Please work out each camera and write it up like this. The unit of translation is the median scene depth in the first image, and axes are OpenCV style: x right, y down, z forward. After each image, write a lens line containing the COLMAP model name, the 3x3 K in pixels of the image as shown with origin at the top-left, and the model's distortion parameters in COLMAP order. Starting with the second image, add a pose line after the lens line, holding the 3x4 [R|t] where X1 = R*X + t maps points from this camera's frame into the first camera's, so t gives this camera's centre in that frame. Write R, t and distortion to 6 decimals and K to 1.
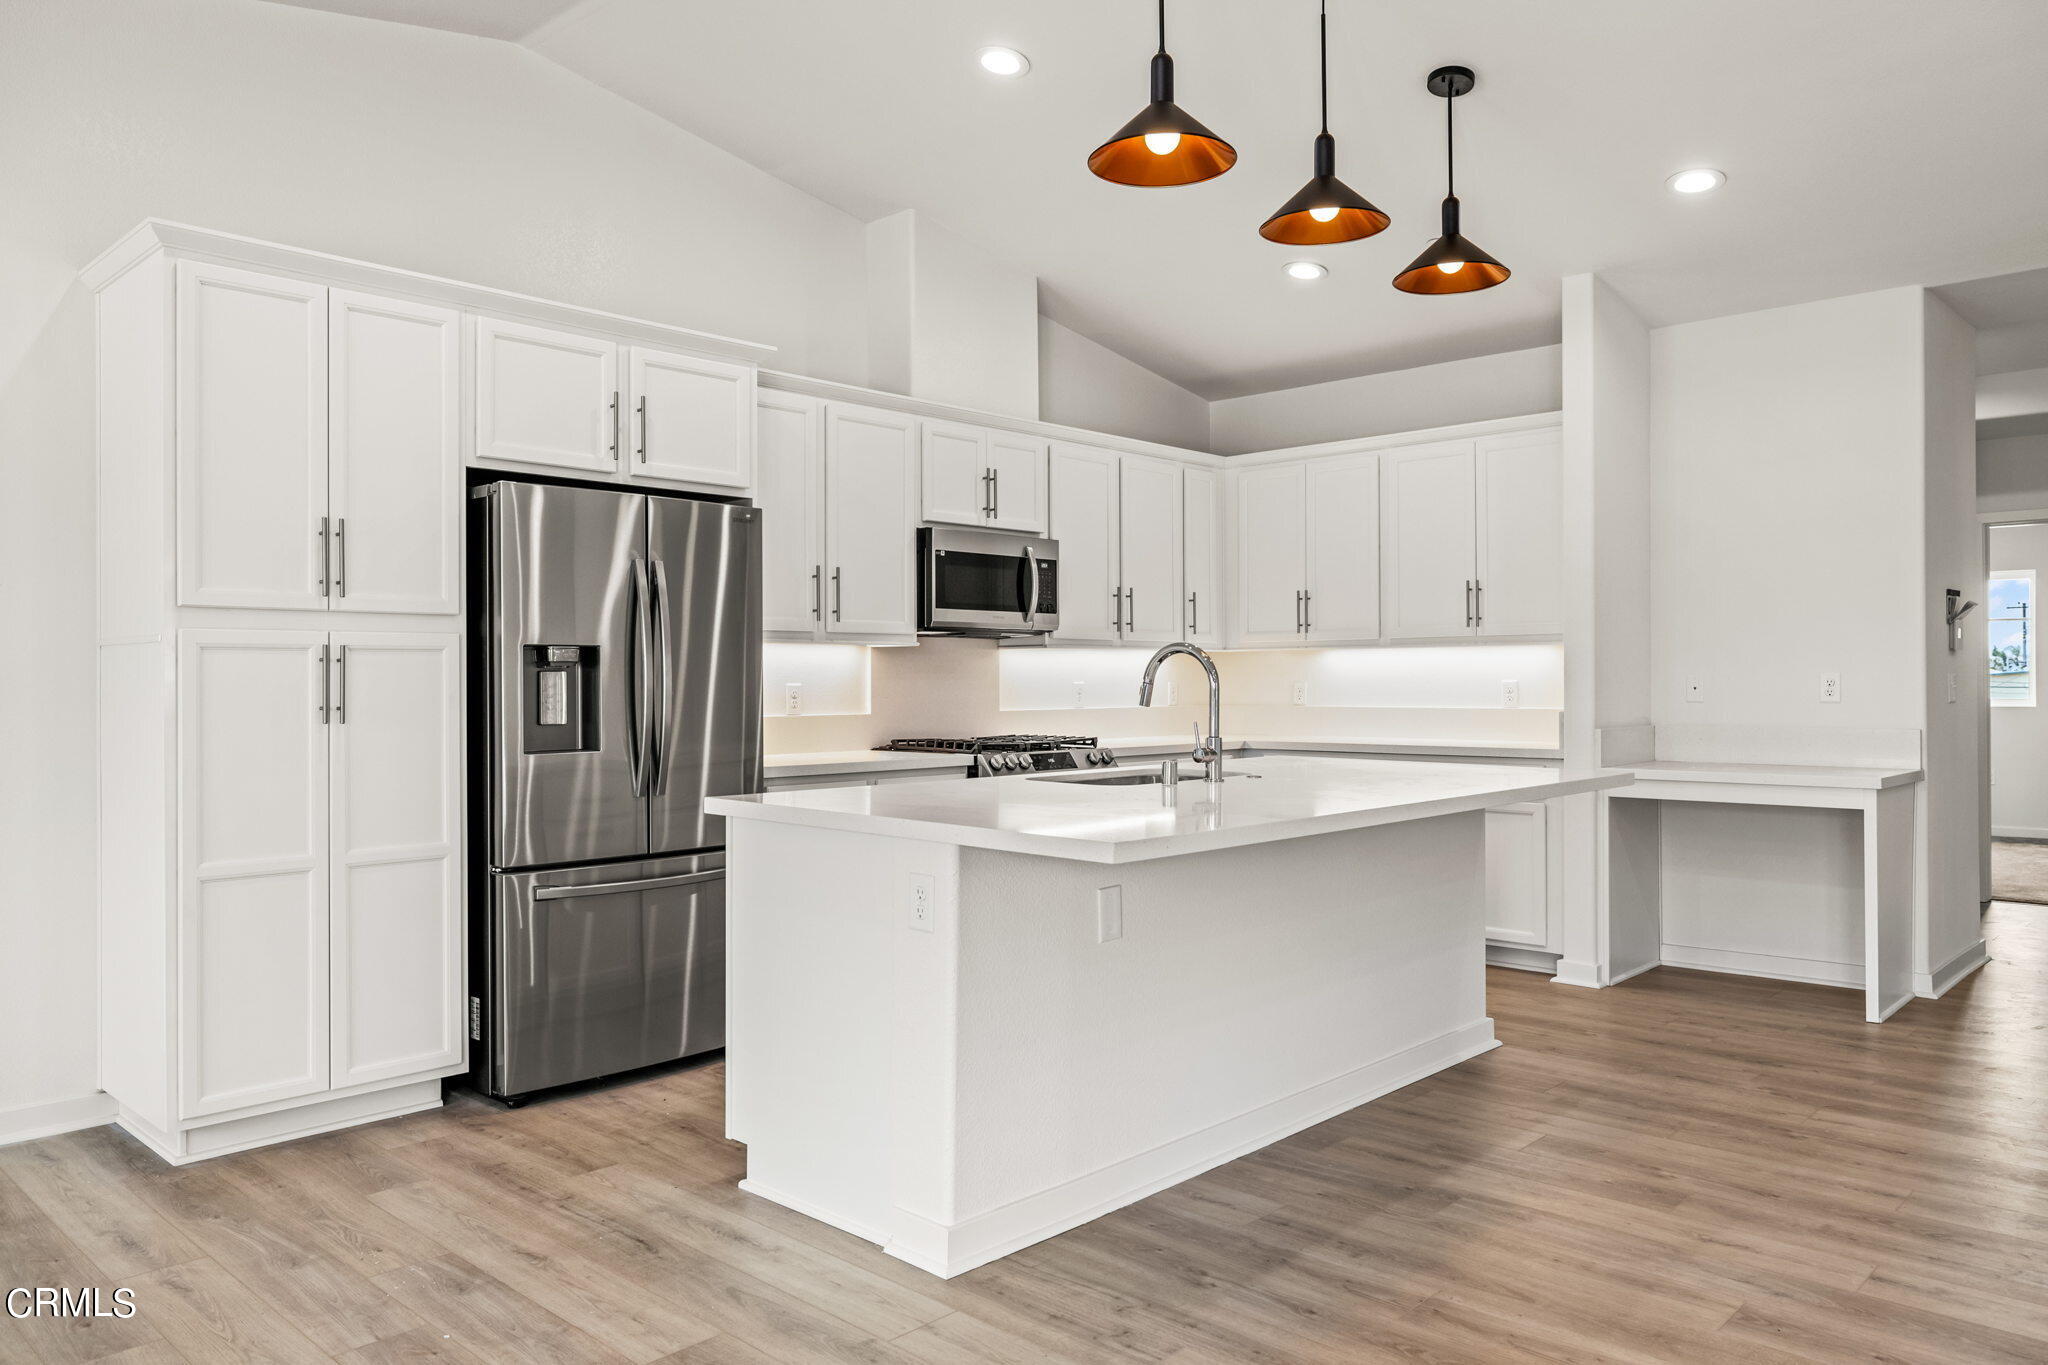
lens RADIAL K [[1418.6, 0, 1014.4], [0, 1418.6, 687.3], [0, 0, 1]] dist [-0.004583, 0.009268]
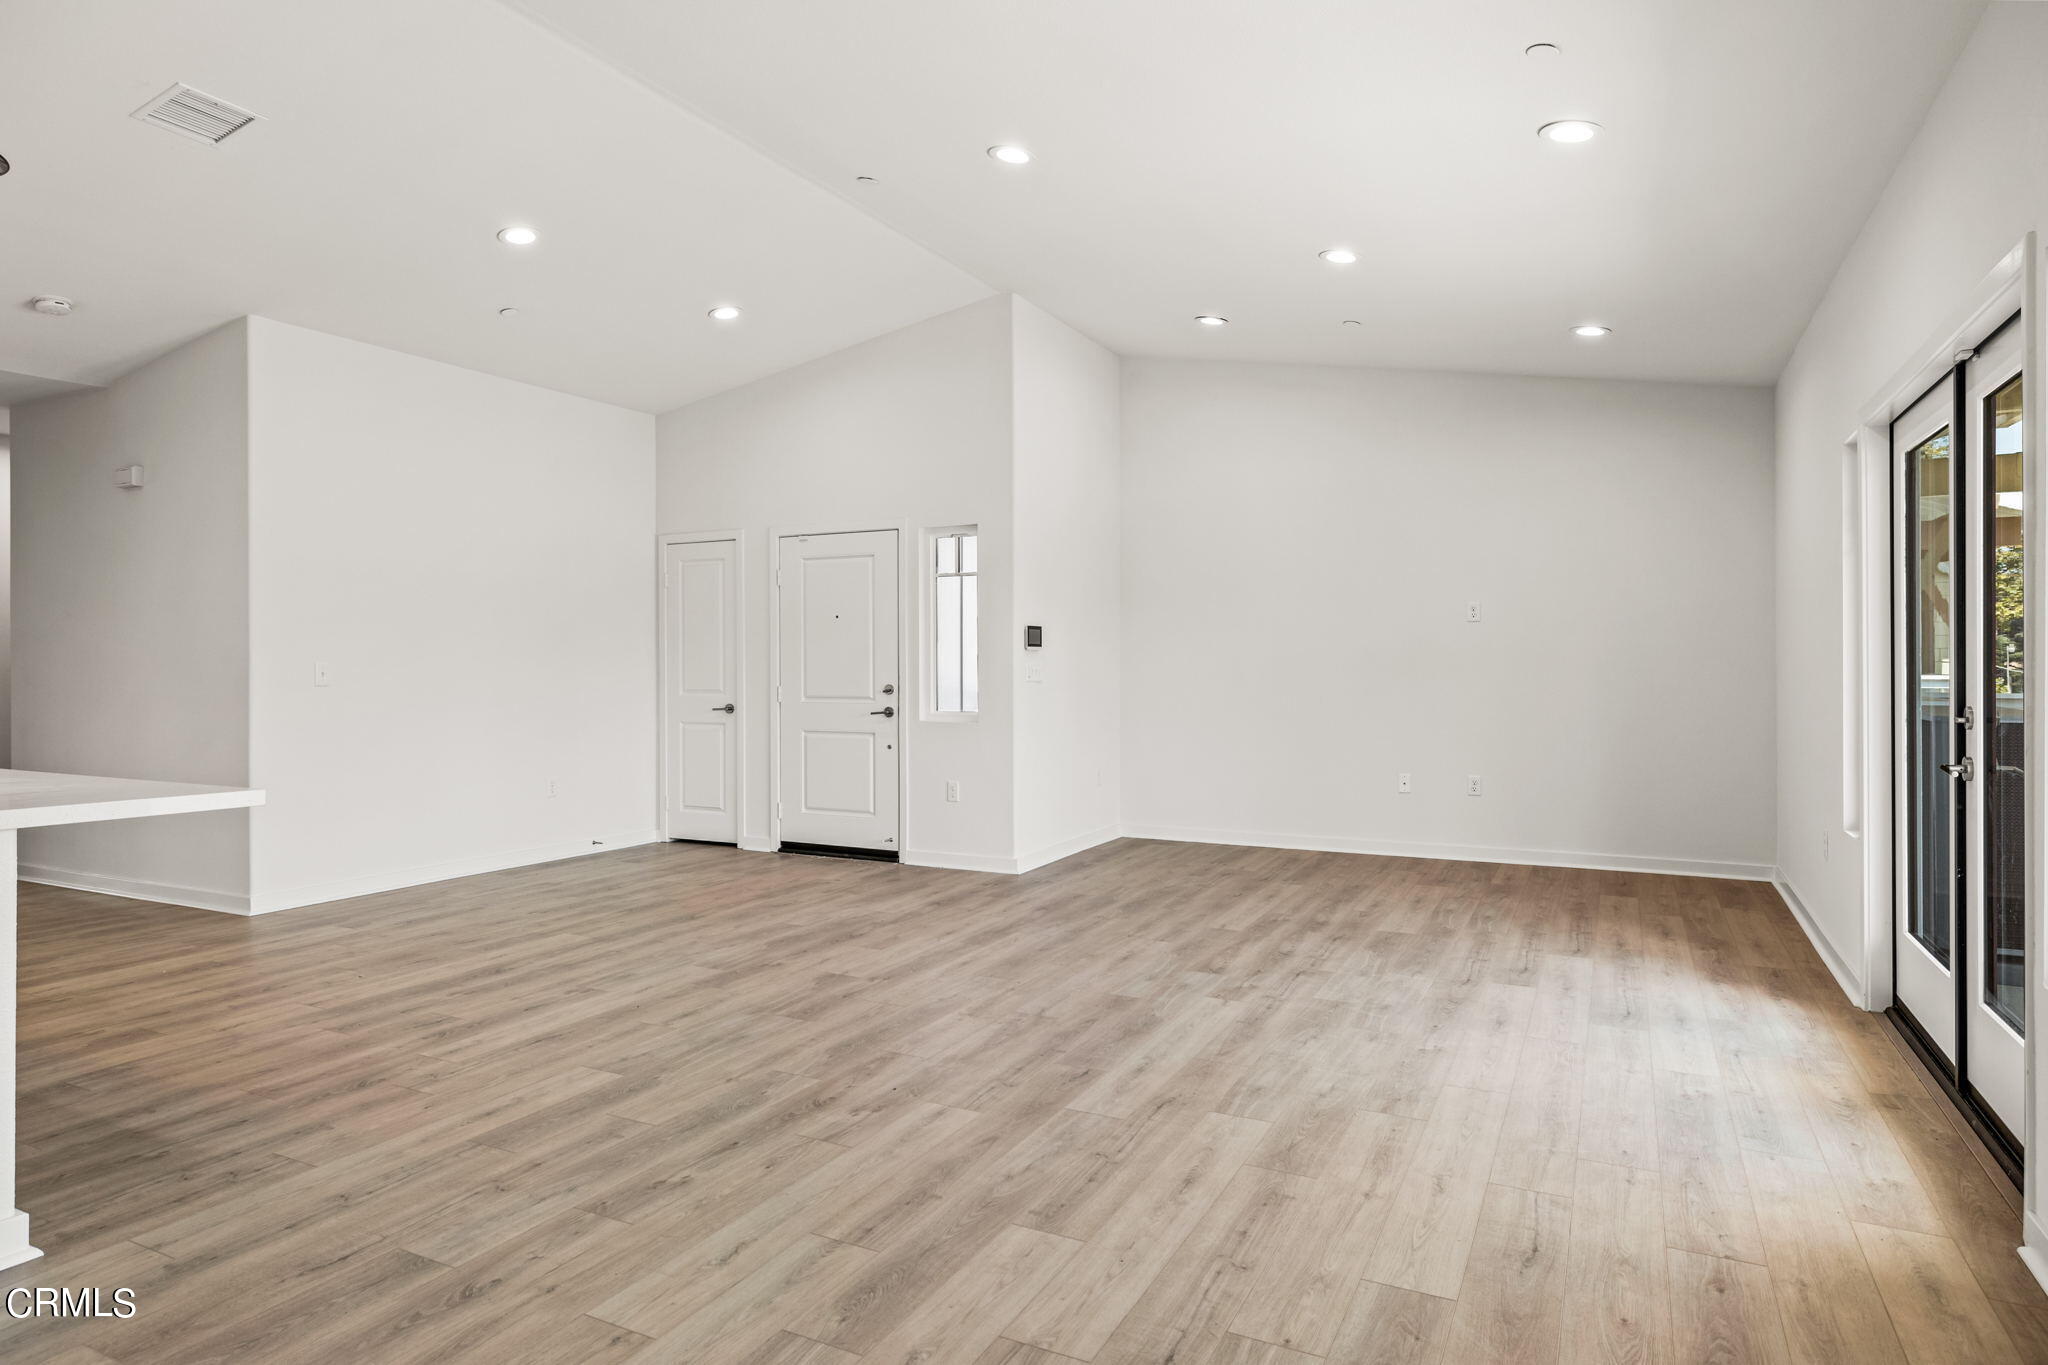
lens RADIAL K [[1177.0, 0, 1022.7], [0, 1177.0, 673.2], [0, 0, 1]] dist [0.005437, -0.004123]
pose [[-0.289442, -0.002459, 0.957192, -0.766927], [0.007559, 0.999960, 0.004854, 0.000533], [-0.957166, 0.008641, -0.289412, 0.410418]]
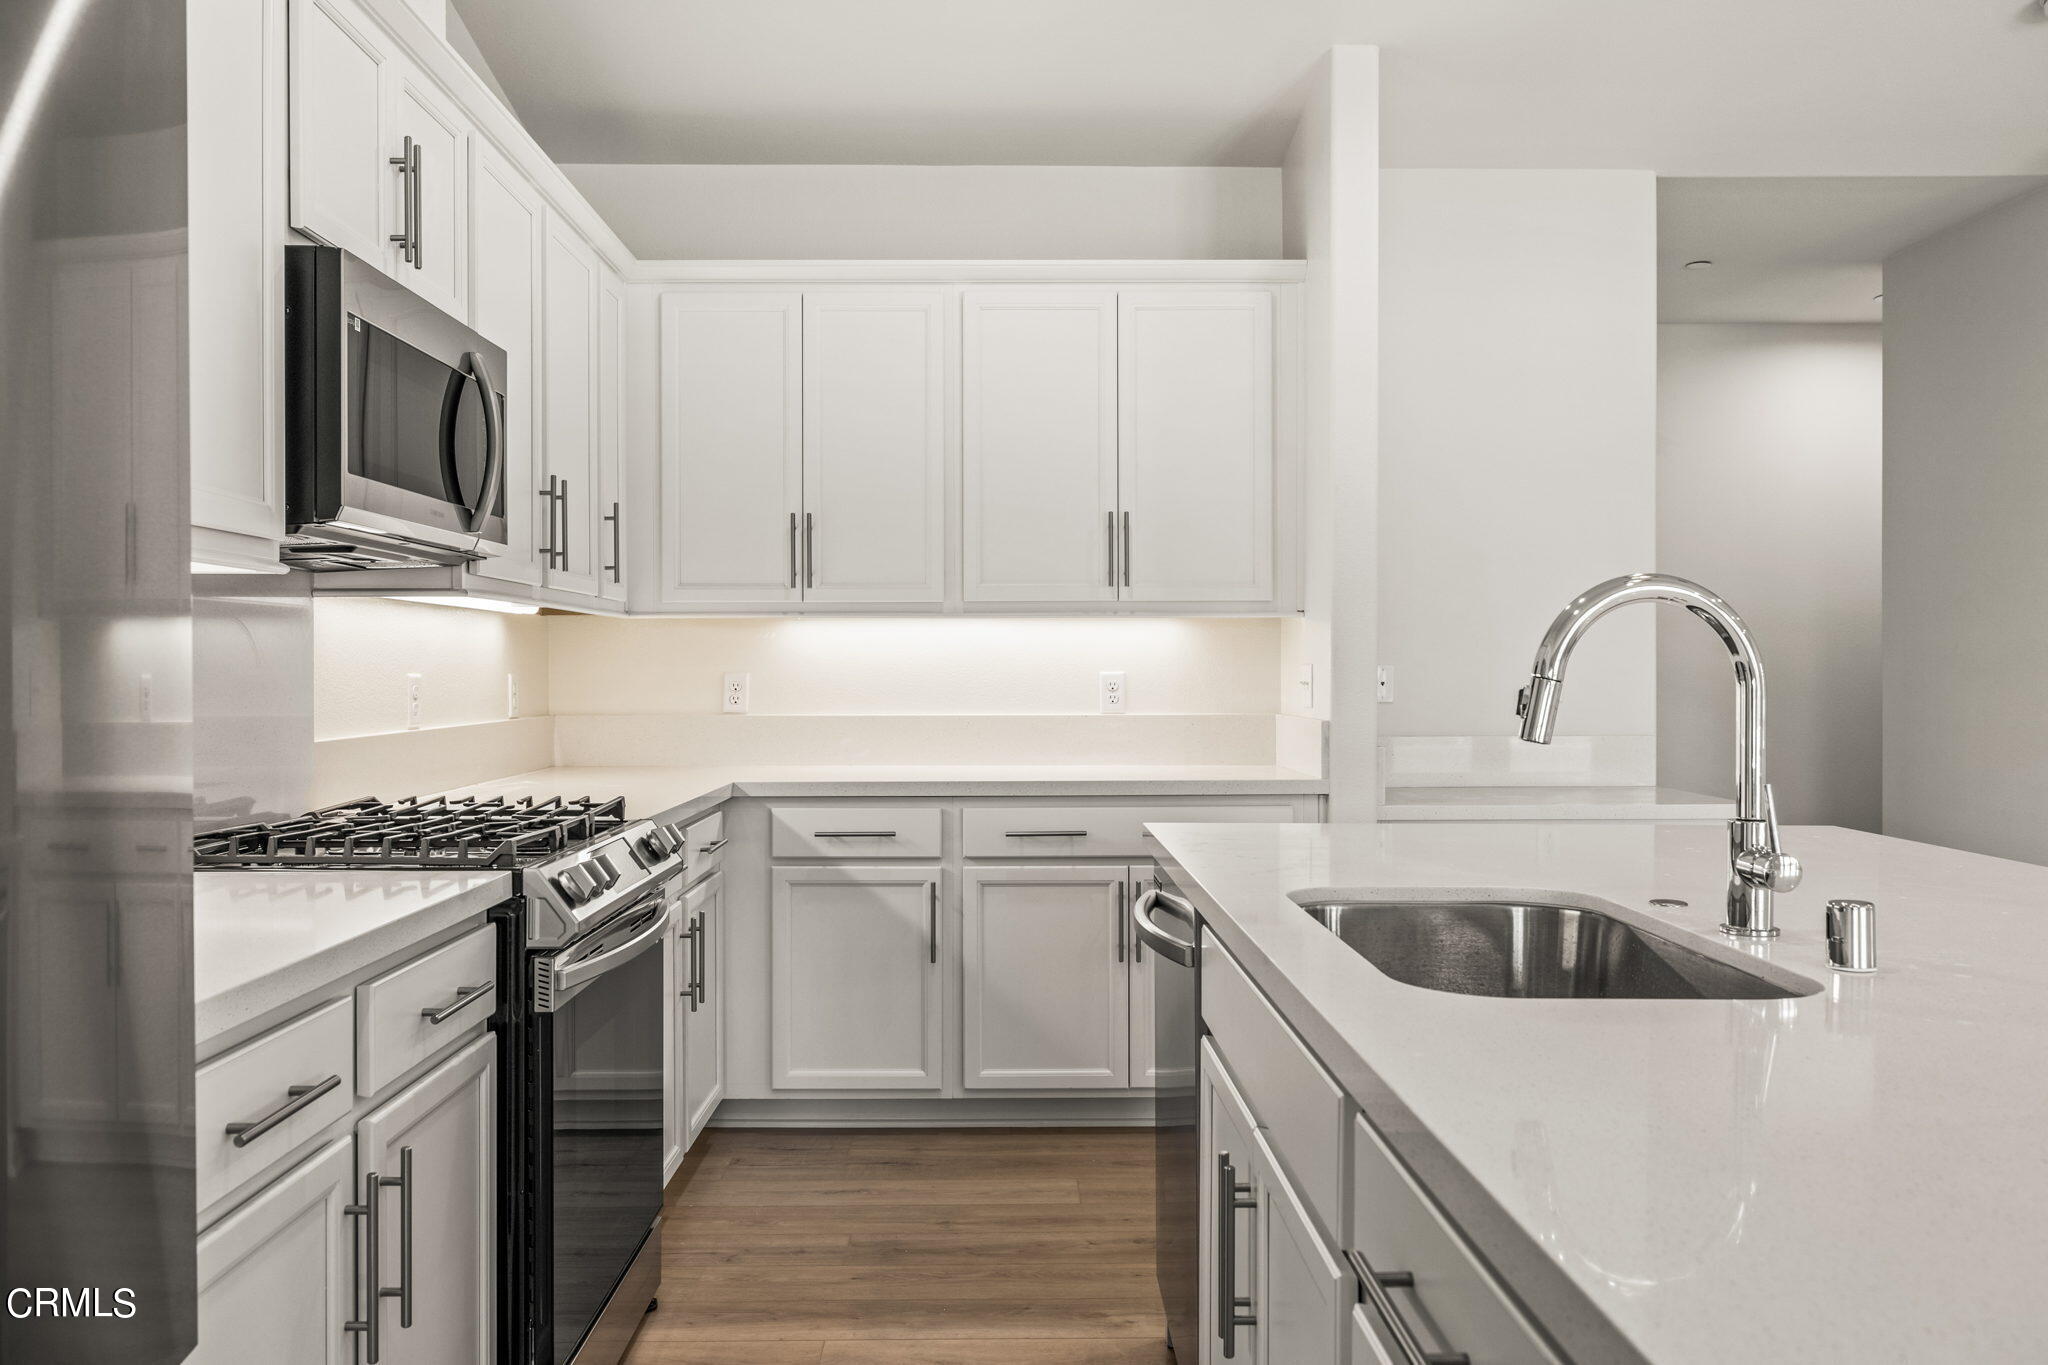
lens RADIAL K [[1573.9, 0, 1021.8], [0, 1573.9, 680.5], [0, 0, 1]] dist [-0.004839, -0.001956]
pose [[0.706463, -0.003334, 0.707742, -0.311663], [0.002255, 0.999994, 0.002460, -0.004567], [-0.707747, -0.000142, 0.706466, 0.849220]]
